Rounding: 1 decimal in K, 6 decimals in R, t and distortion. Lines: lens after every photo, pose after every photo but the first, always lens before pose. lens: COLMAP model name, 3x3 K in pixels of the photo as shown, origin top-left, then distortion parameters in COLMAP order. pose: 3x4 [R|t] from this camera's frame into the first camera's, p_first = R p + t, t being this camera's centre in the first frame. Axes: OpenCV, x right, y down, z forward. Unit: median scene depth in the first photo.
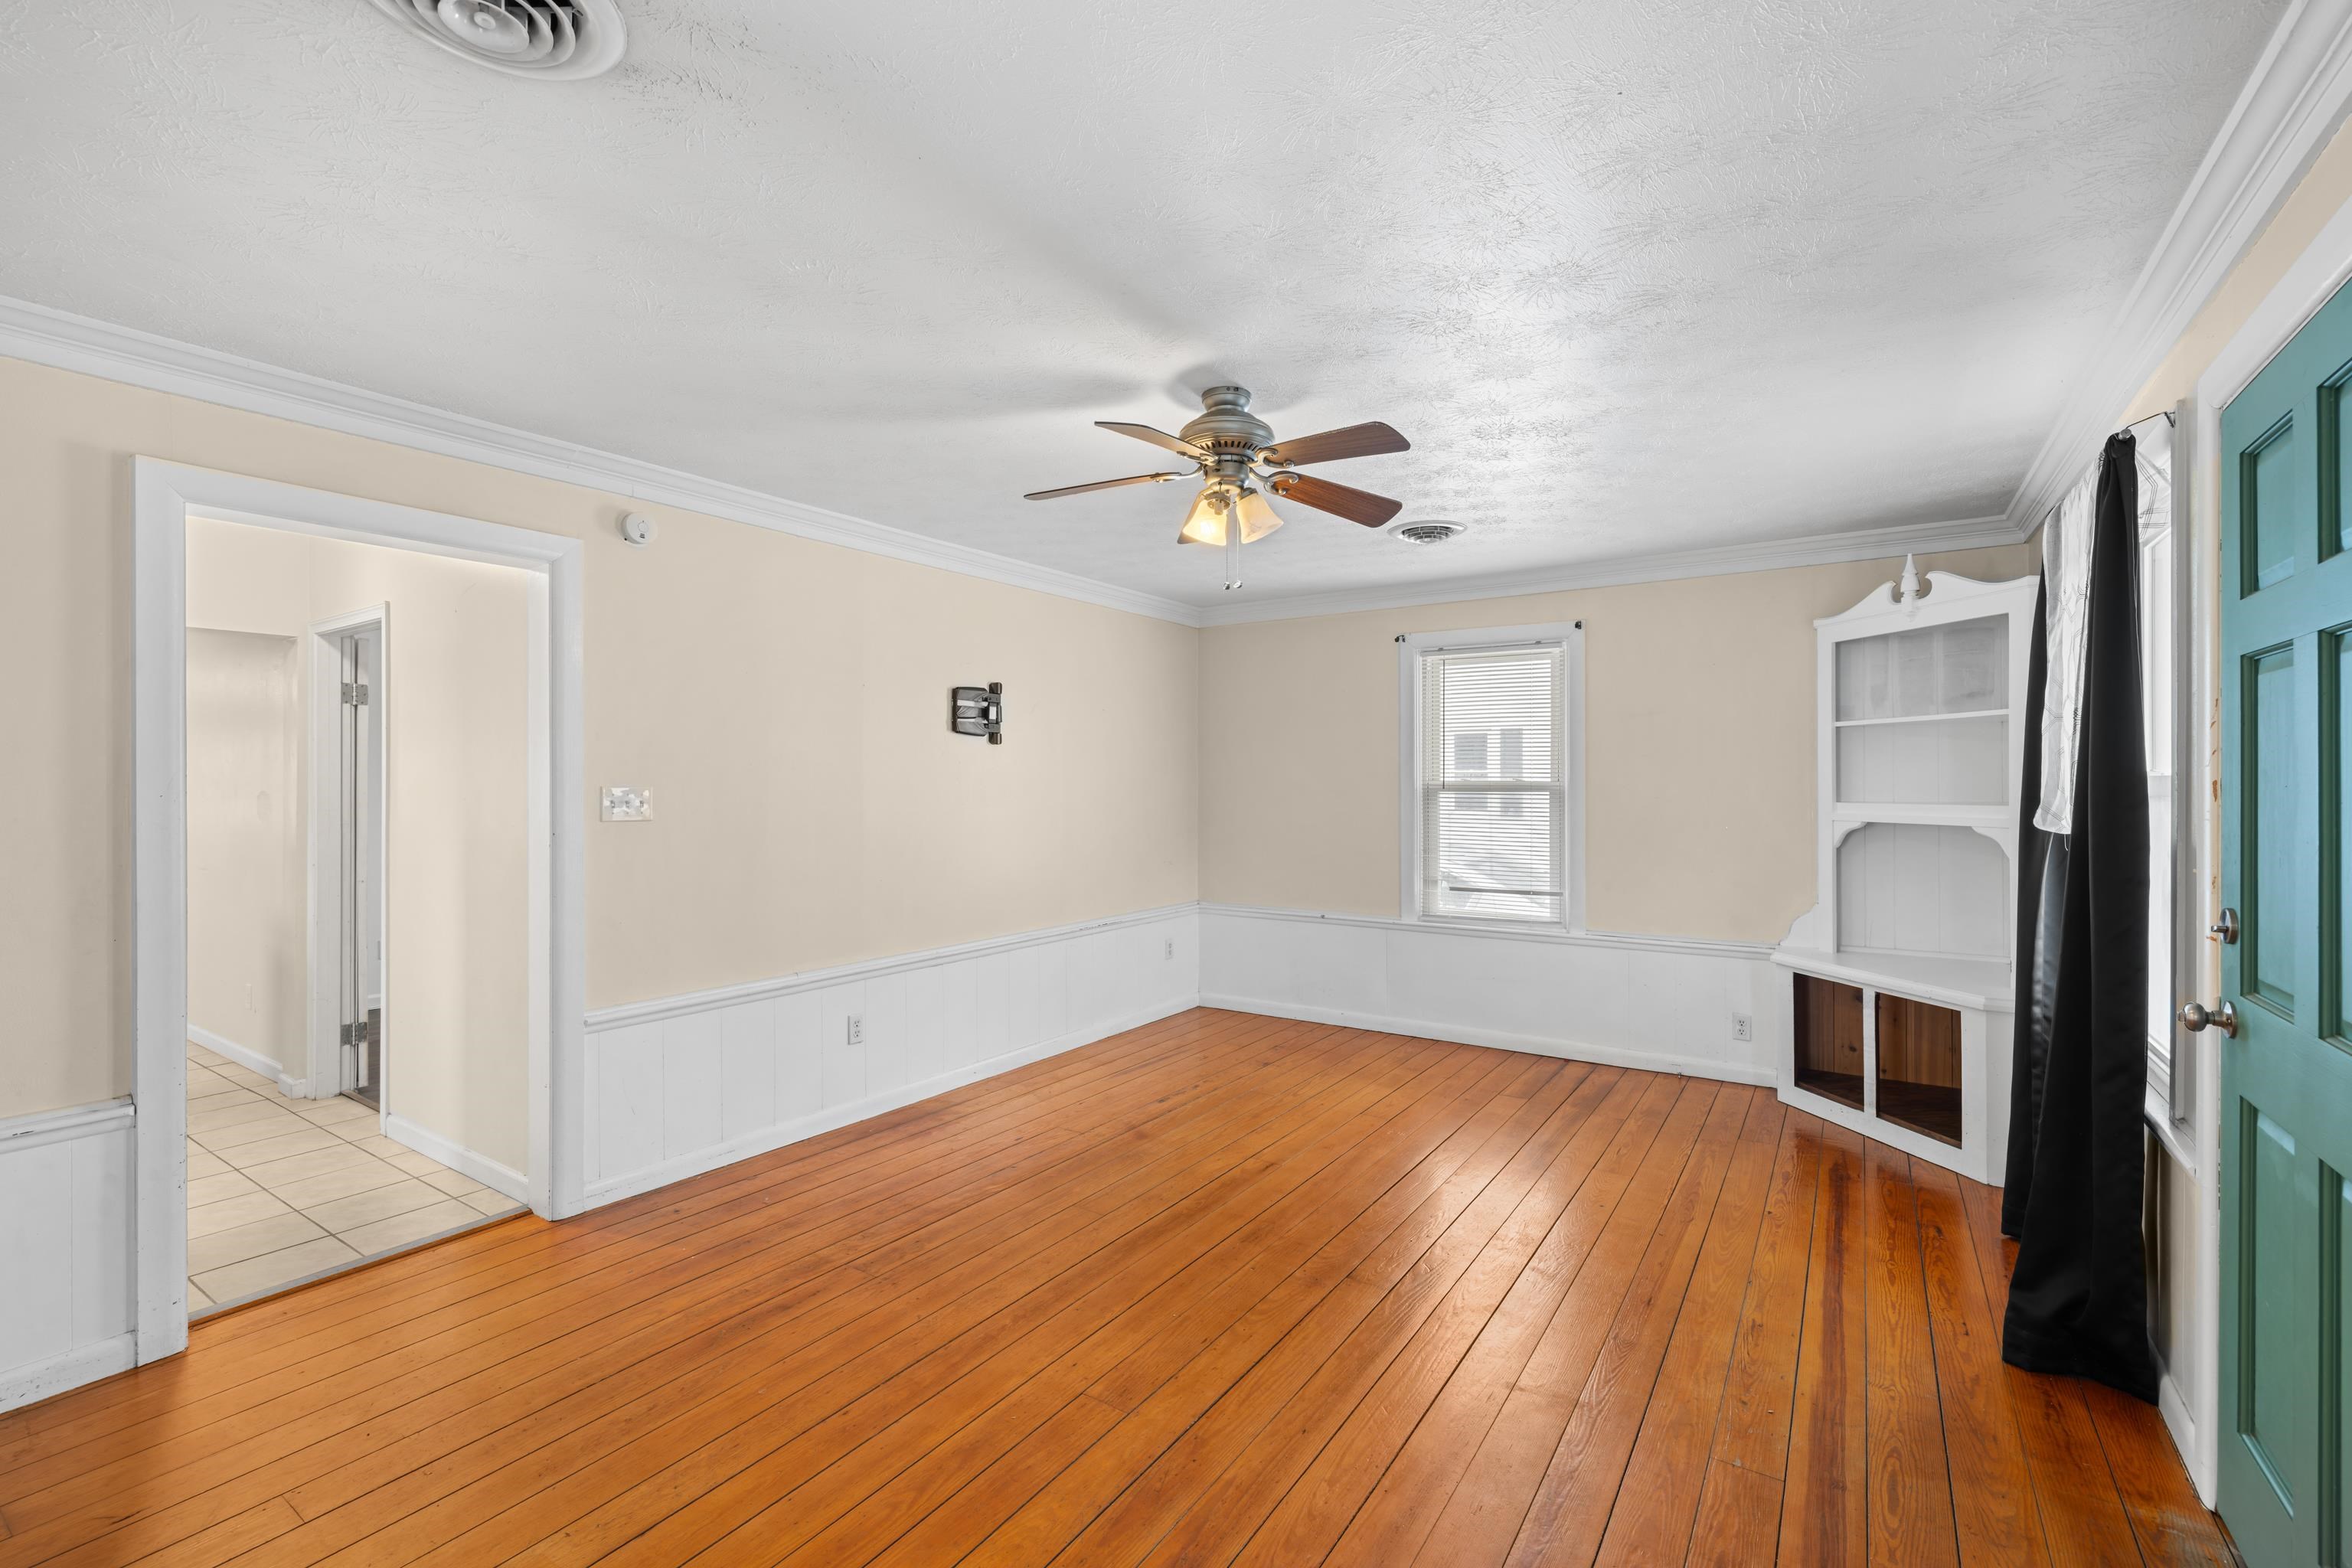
lens RADIAL K [[1013.4, 0, 1210.8], [0, 1013.4, 782.8], [0, 0, 1]] dist [-0.000247, -0.000278]
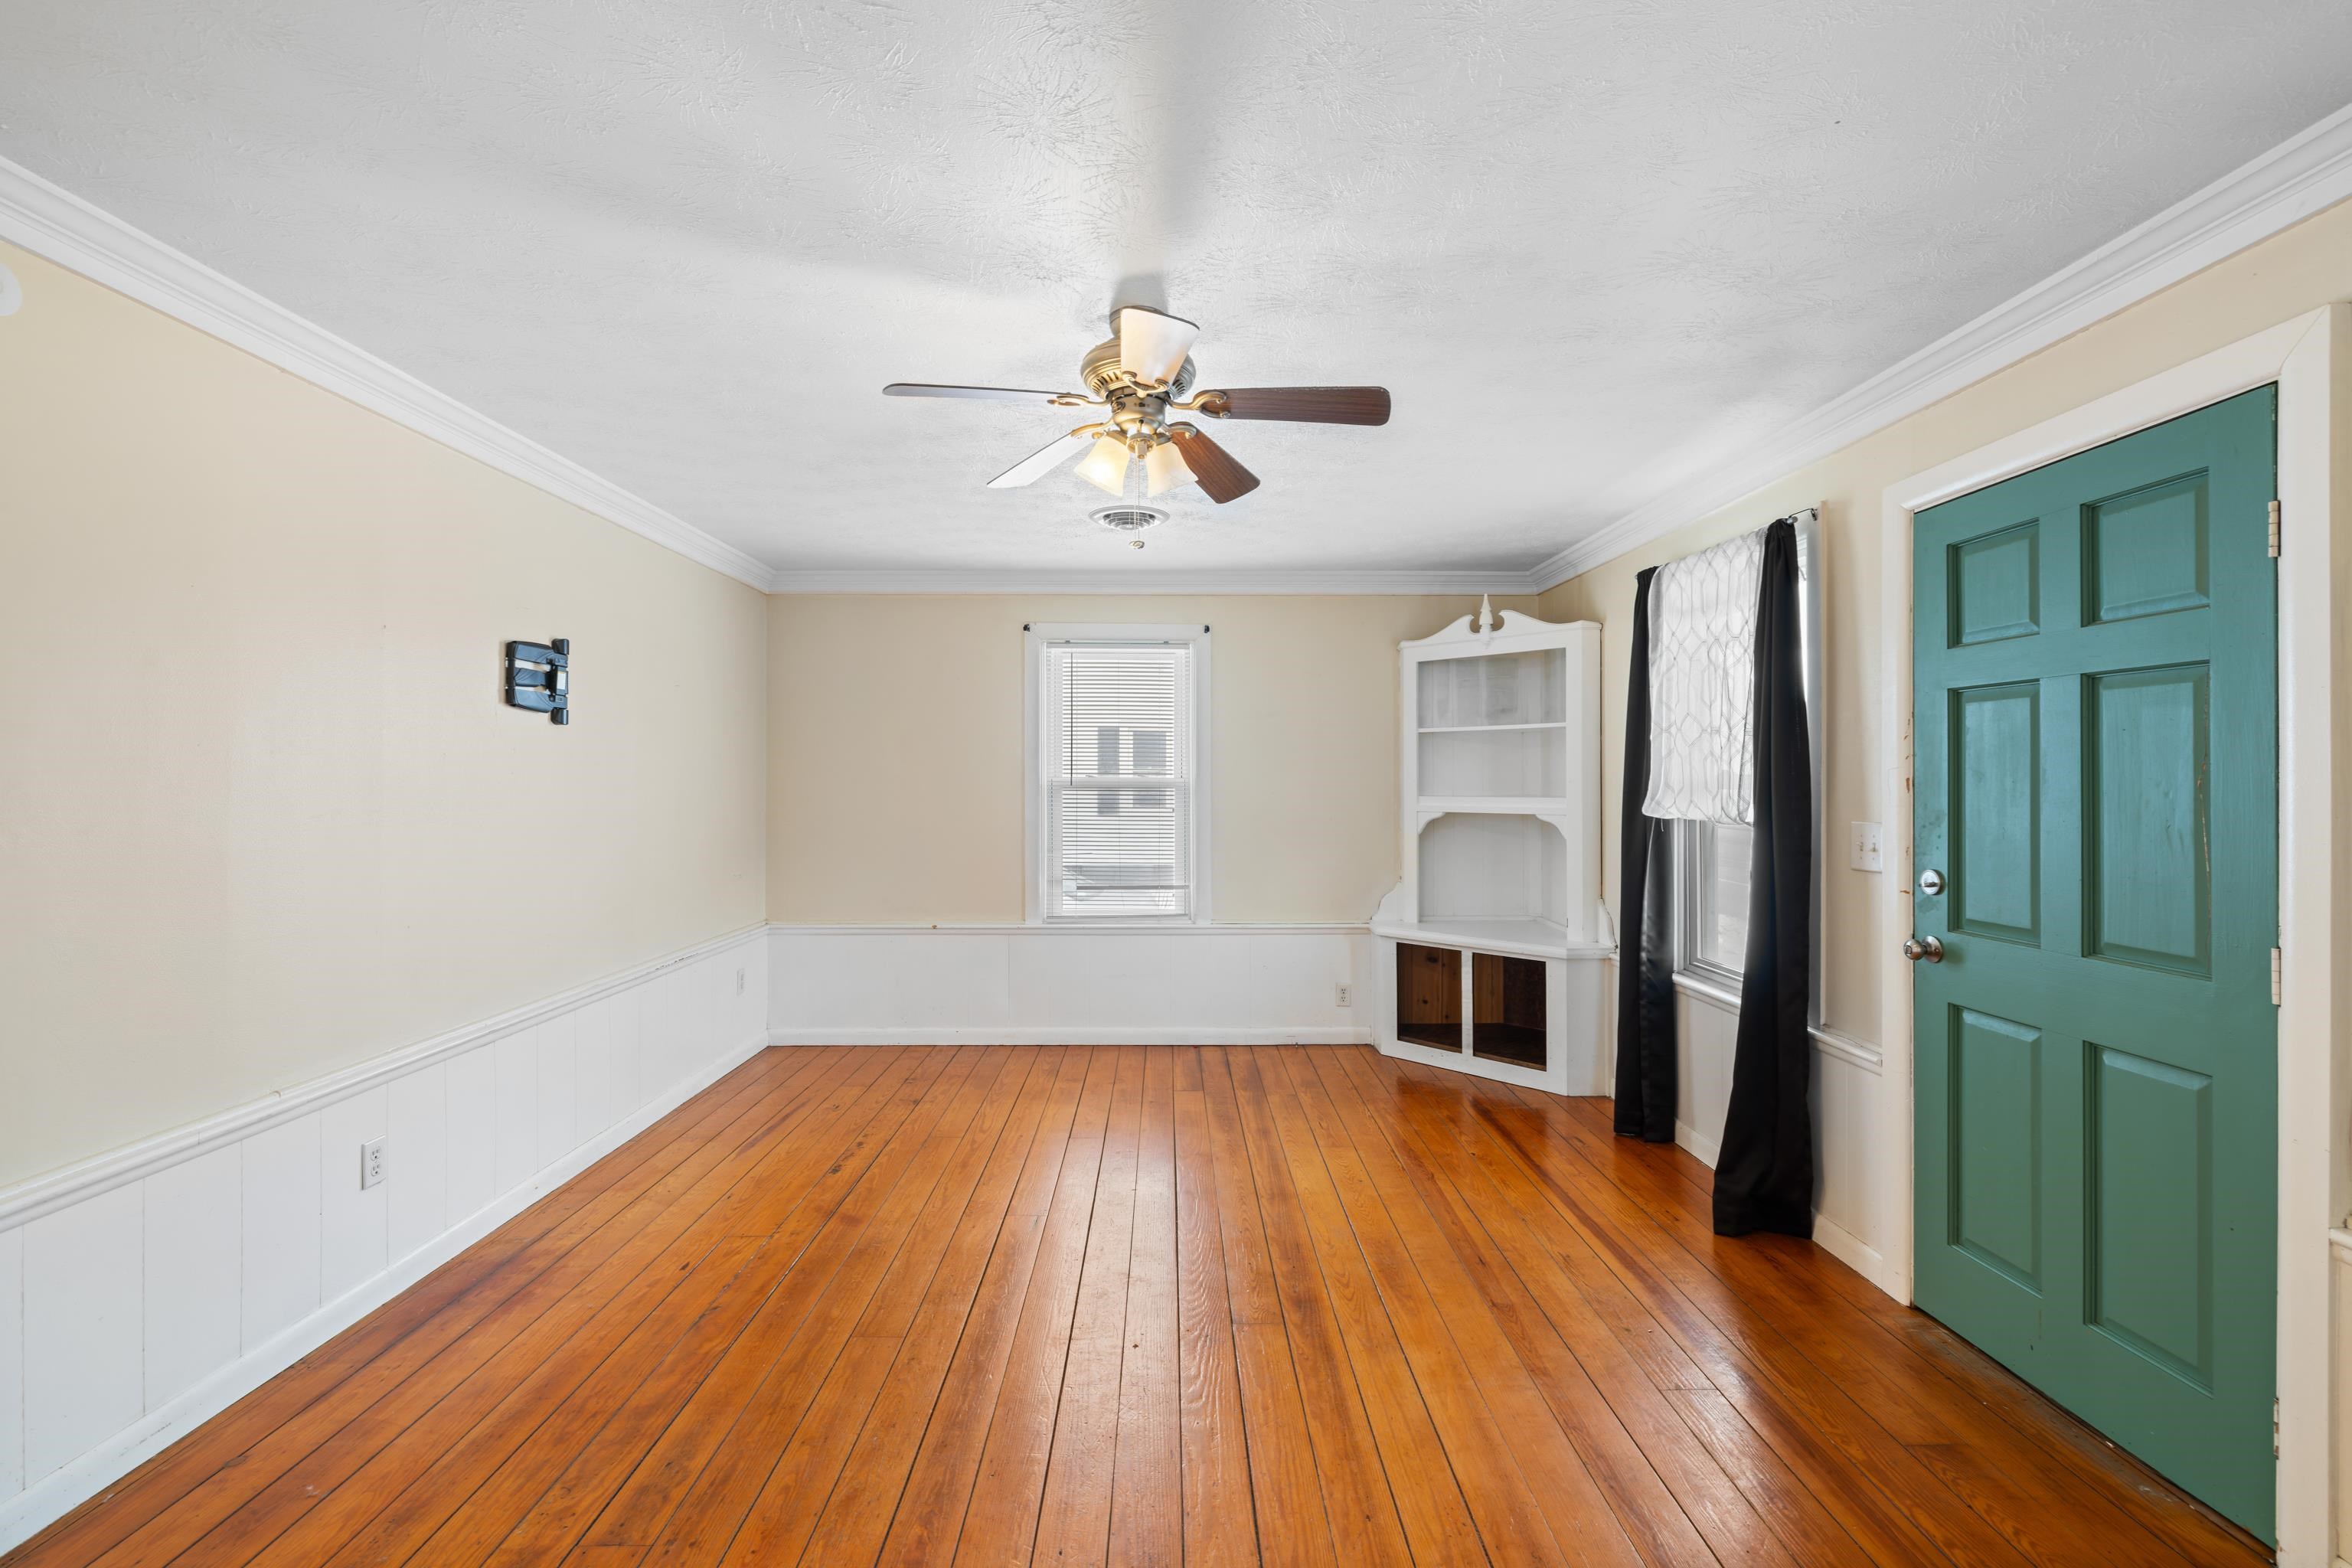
lens RADIAL K [[990.1, 0, 1179.4], [0, 990.1, 775.5], [0, 0, 1]] dist [0.000651, -0.000080]
pose [[0.831197, 0.004116, 0.555963, -0.270281], [-0.001503, 0.999986, -0.005155, 0.001259], [-0.555976, 0.003449, 0.831191, 0.193932]]
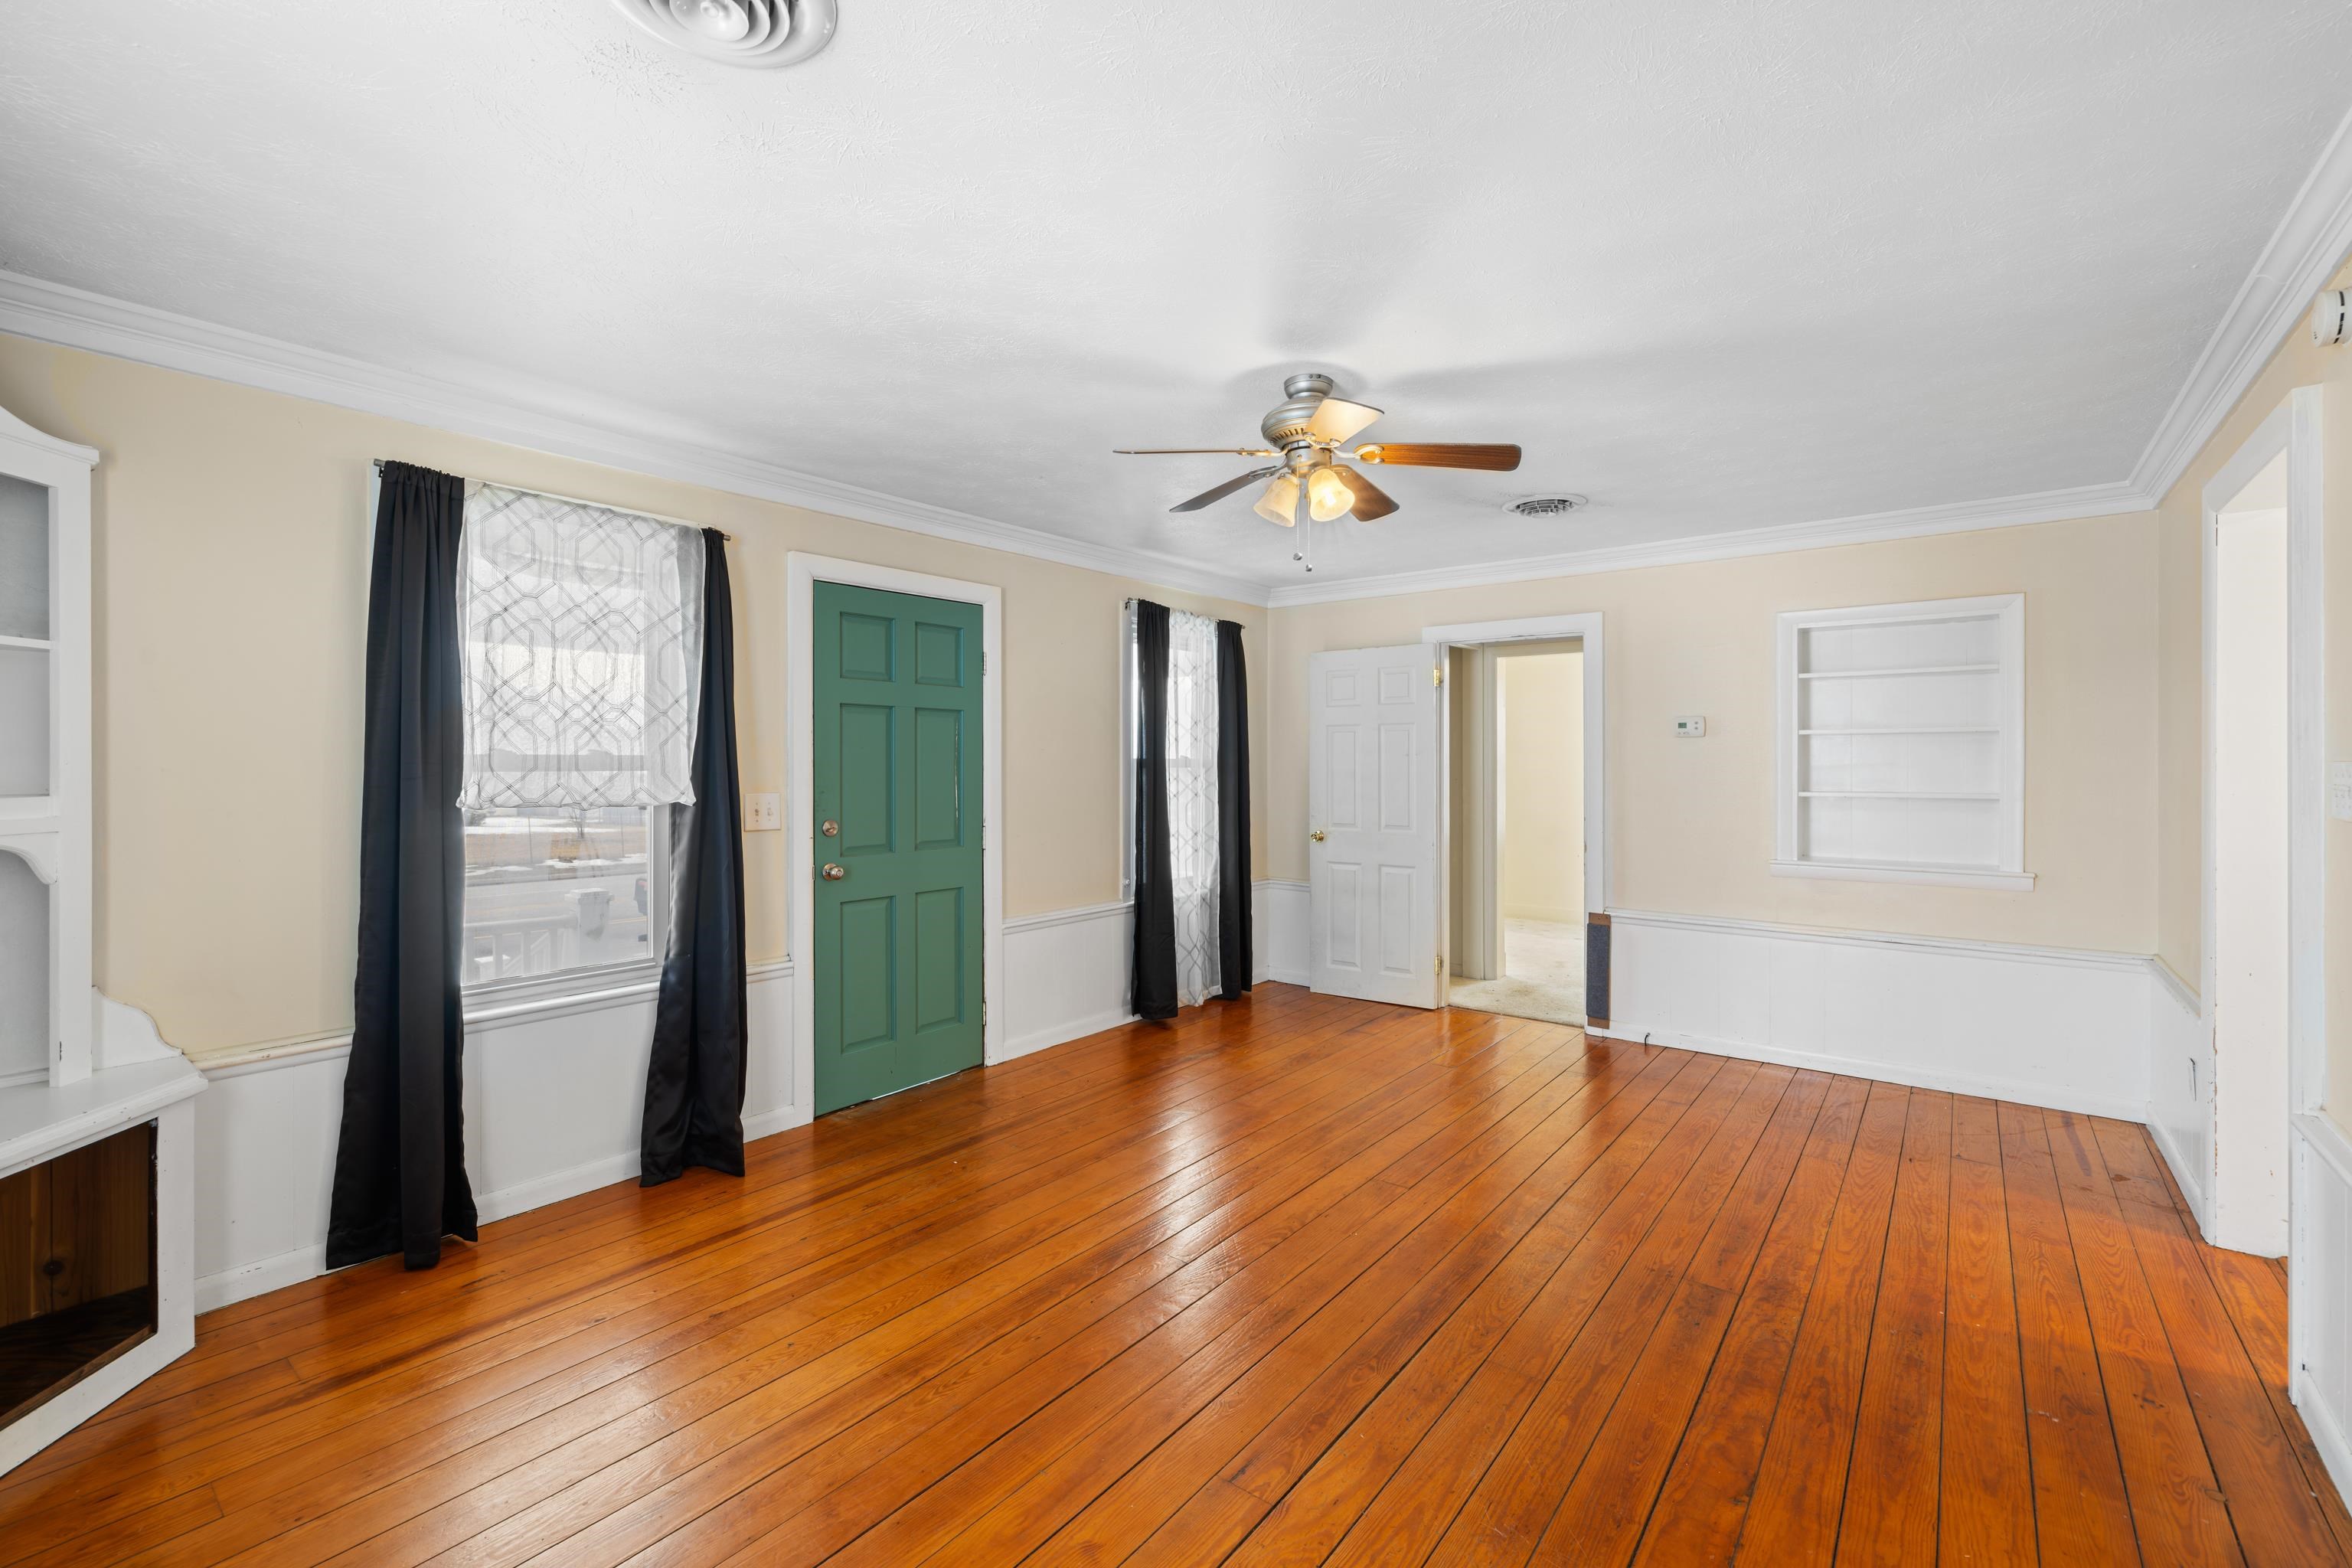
lens RADIAL K [[994.0, 0, 1173.4], [0, 994.0, 759.0], [0, 0, 1]] dist [0.000461, 0.000152]
pose [[-0.995287, 0.003198, 0.096923, 0.035432], [0.002744, 0.999985, -0.004819, 0.003092], [-0.096937, -0.004530, -0.995280, 1.323273]]
